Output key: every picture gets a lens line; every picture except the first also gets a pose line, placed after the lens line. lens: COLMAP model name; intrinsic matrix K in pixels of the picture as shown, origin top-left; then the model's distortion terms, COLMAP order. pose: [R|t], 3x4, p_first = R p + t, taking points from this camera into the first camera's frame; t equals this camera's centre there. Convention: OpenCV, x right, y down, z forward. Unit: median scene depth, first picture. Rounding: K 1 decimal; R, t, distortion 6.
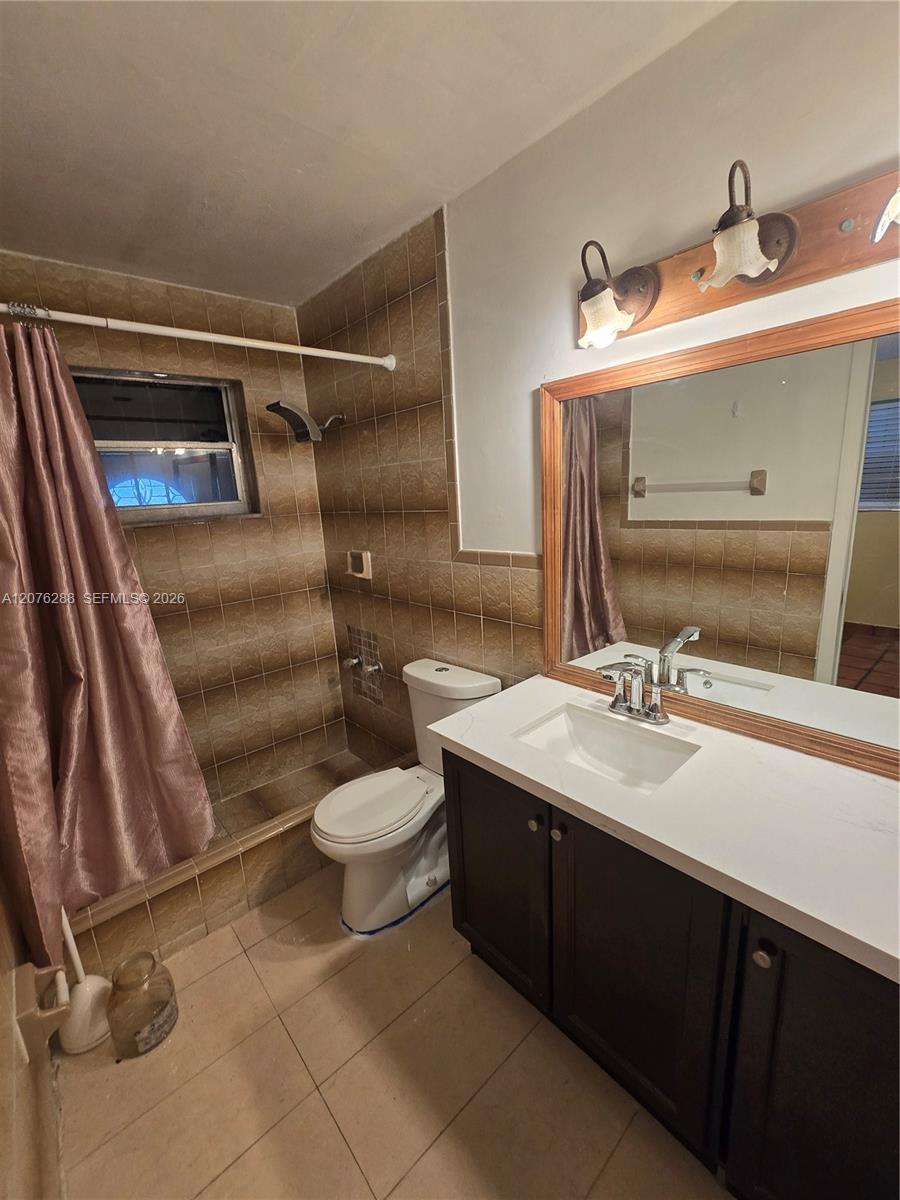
lens RADIAL K [[489.0, 0, 451.7], [0, 489.0, 604.9], [0, 0, 1]] dist [-0.004454, 0.000587]
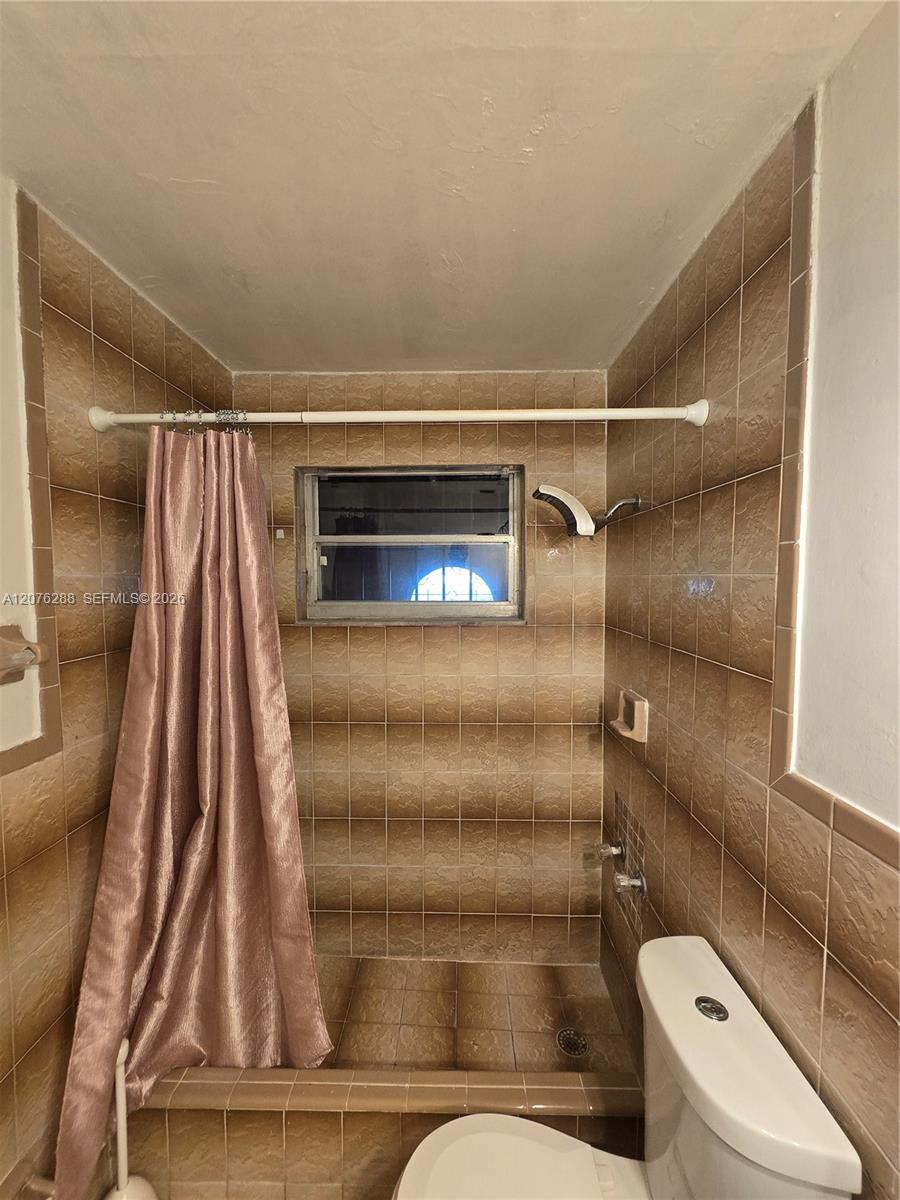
lens RADIAL K [[489.0, 0, 452.5], [0, 489.0, 601.2], [0, 0, 1]] dist [-0.004454, 0.000587]
pose [[0.733340, 0.092738, -0.673507, 0.069183], [-0.196258, 0.977355, -0.079116, -0.149076], [0.650919, 0.190200, 0.734935, 0.370304]]
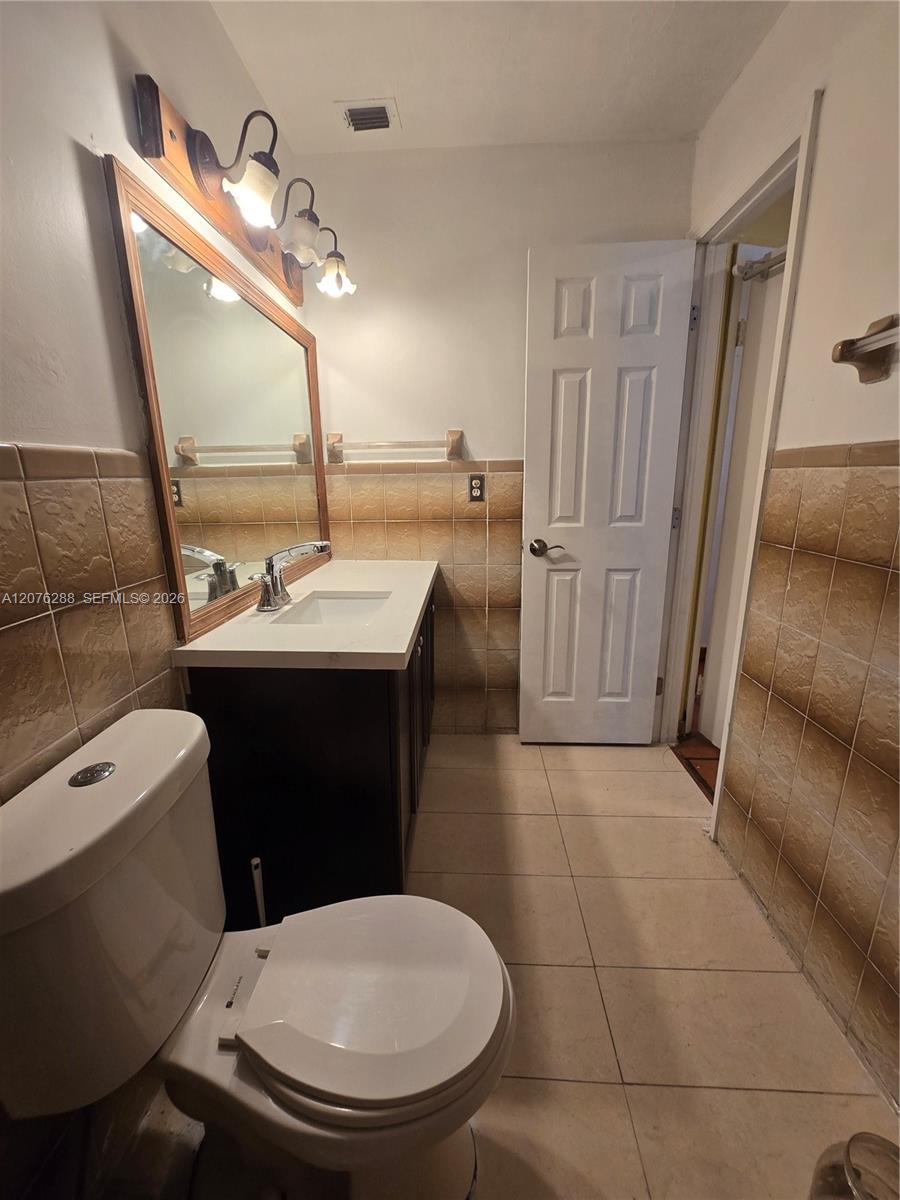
lens RADIAL K [[489.0, 0, 446.7], [0, 489.0, 598.8], [0, 0, 1]] dist [-0.004454, 0.000587]
pose [[-0.701881, -0.104127, 0.704642, -0.396608], [0.216676, 0.911165, 0.350472, -0.049785], [-0.678539, 0.398669, -0.616967, 0.885281]]
